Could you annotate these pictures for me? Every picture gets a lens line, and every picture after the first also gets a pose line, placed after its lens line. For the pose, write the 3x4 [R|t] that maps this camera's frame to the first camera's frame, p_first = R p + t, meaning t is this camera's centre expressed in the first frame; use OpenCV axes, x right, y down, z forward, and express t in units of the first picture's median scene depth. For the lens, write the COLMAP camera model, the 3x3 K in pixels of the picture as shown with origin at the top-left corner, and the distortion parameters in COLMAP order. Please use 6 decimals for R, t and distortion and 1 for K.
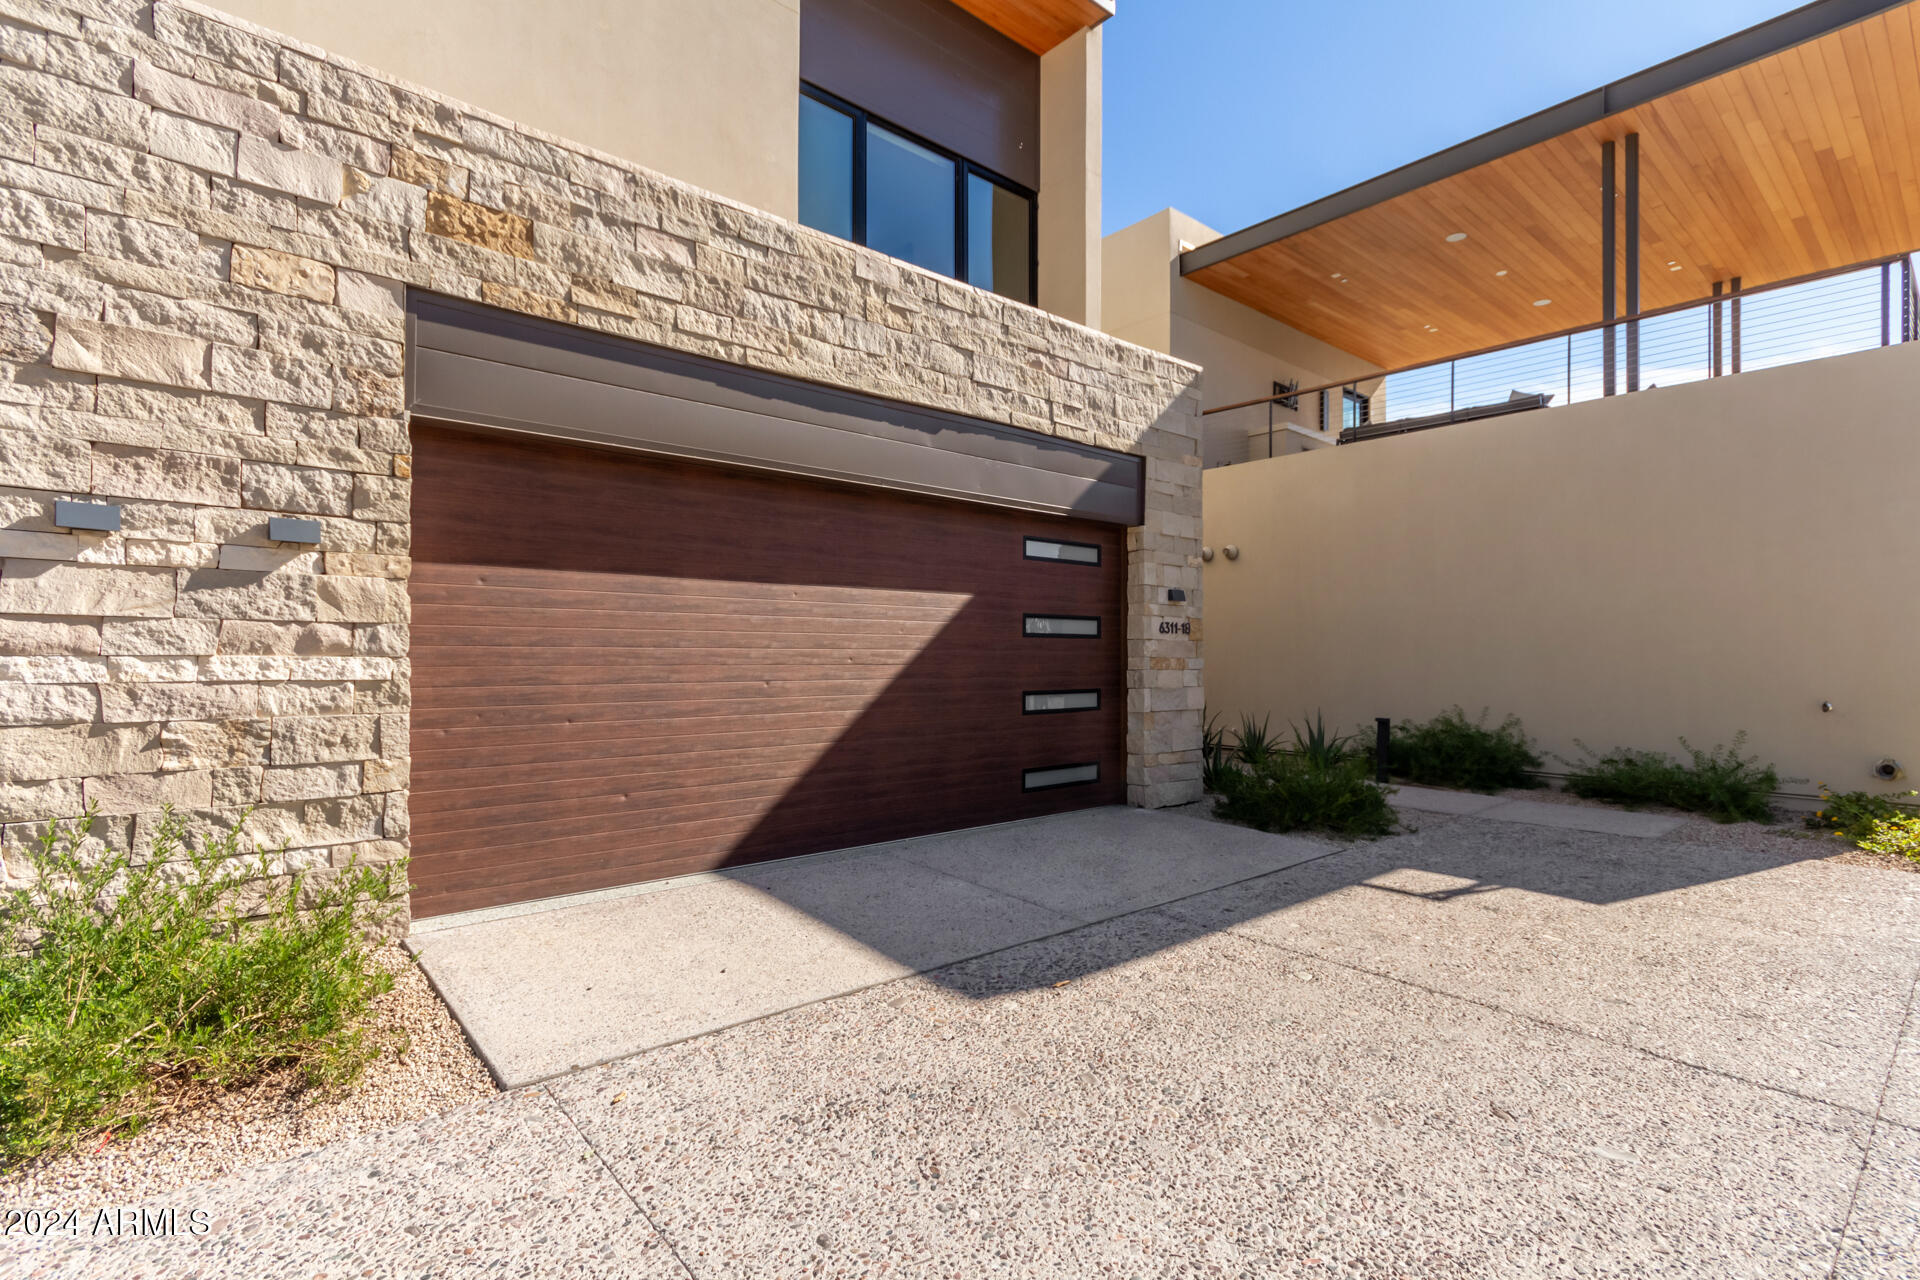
lens RADIAL K [[899.5, 0, 962.3], [0, 899.5, 646.4], [0, 0, 1]] dist [0.006367, 0.001021]
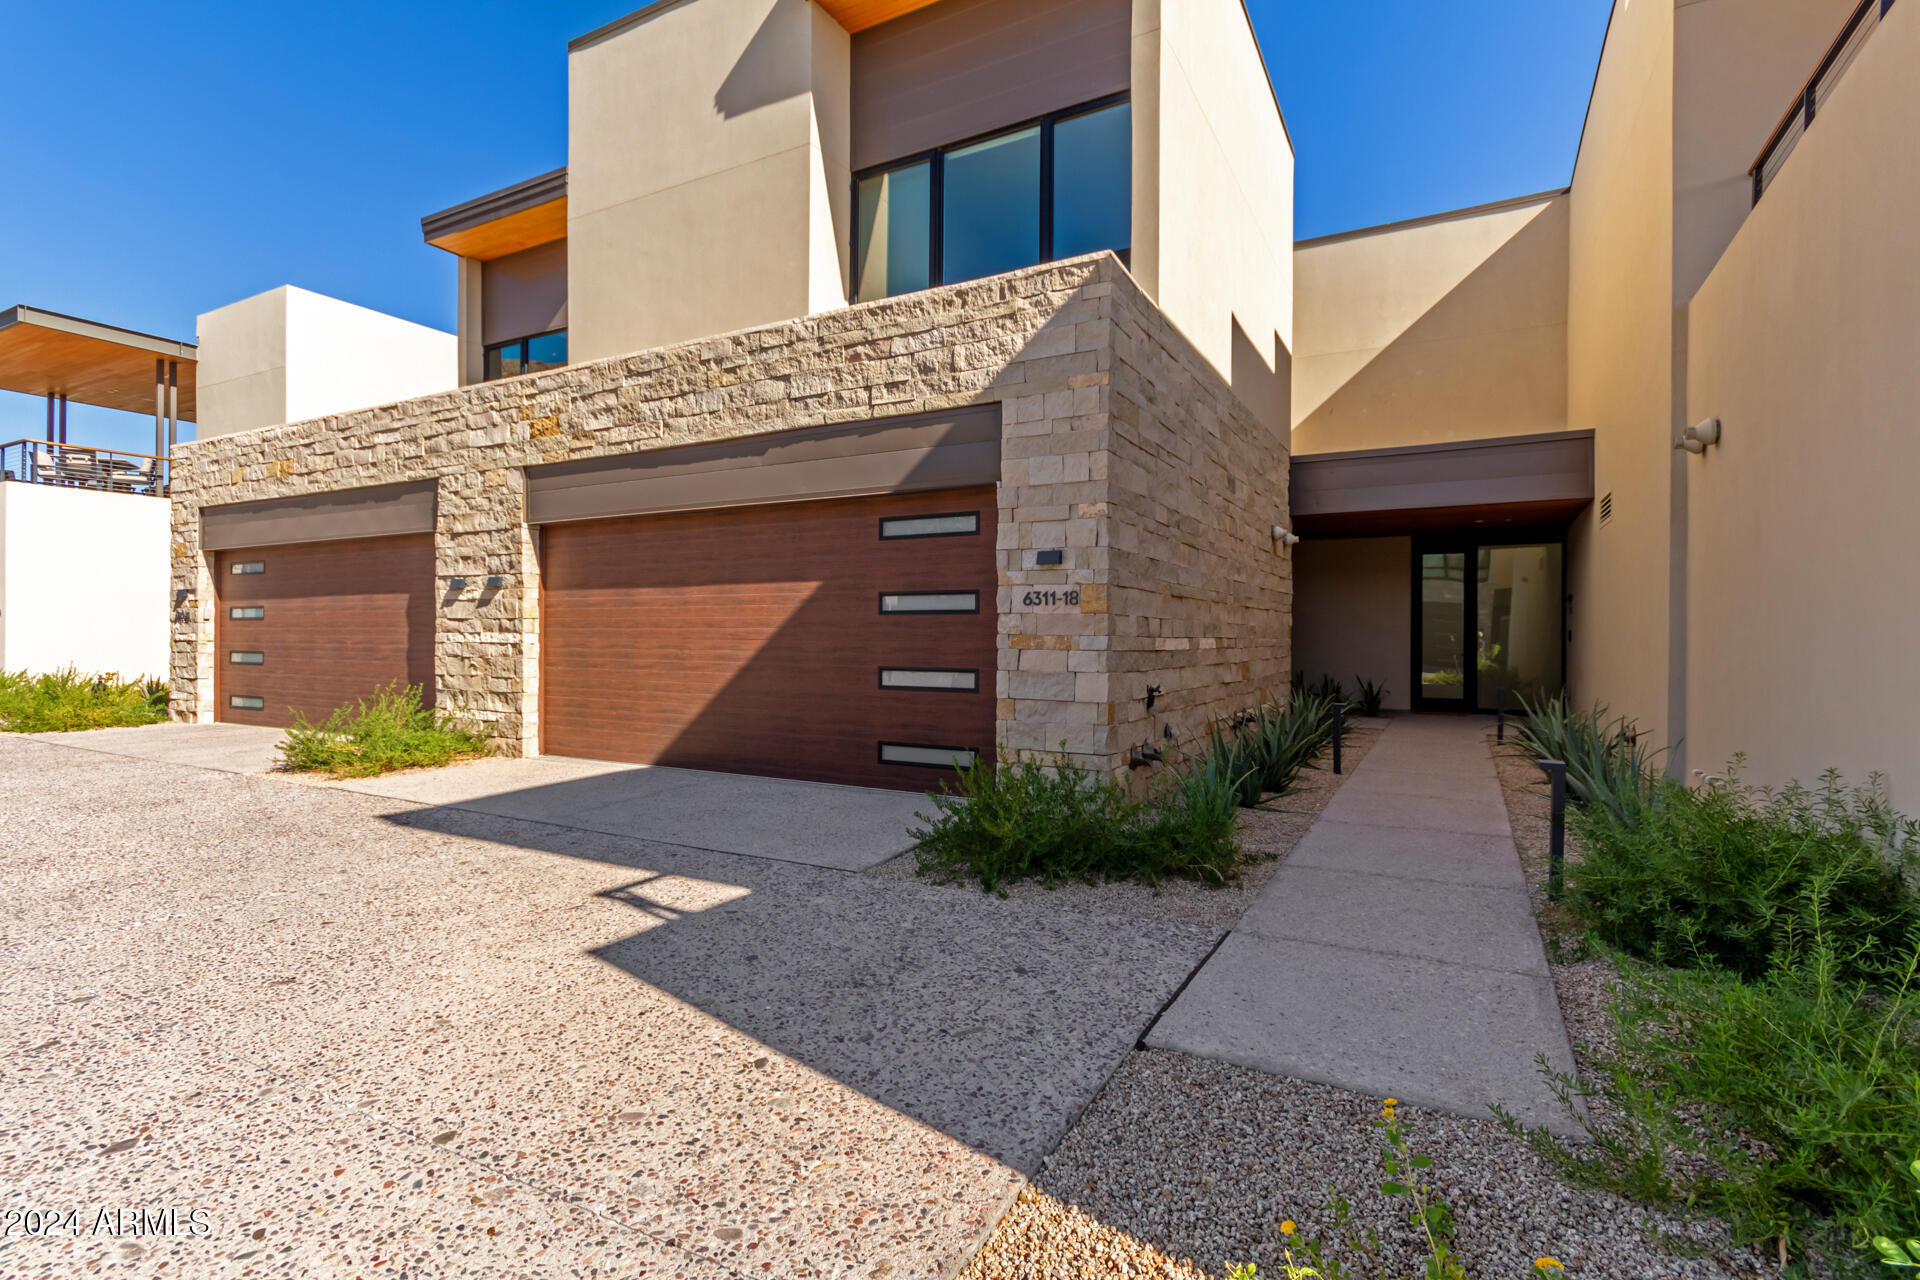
lens RADIAL K [[899.5, 0, 962.9], [0, 899.5, 637.8], [0, 0, 1]] dist [0.006367, 0.001021]
pose [[0.349231, 0.000366, -0.937037, 1.338679], [0.006211, 0.999977, 0.002706, 0.017392], [0.937016, -0.006765, 0.349221, 0.892983]]
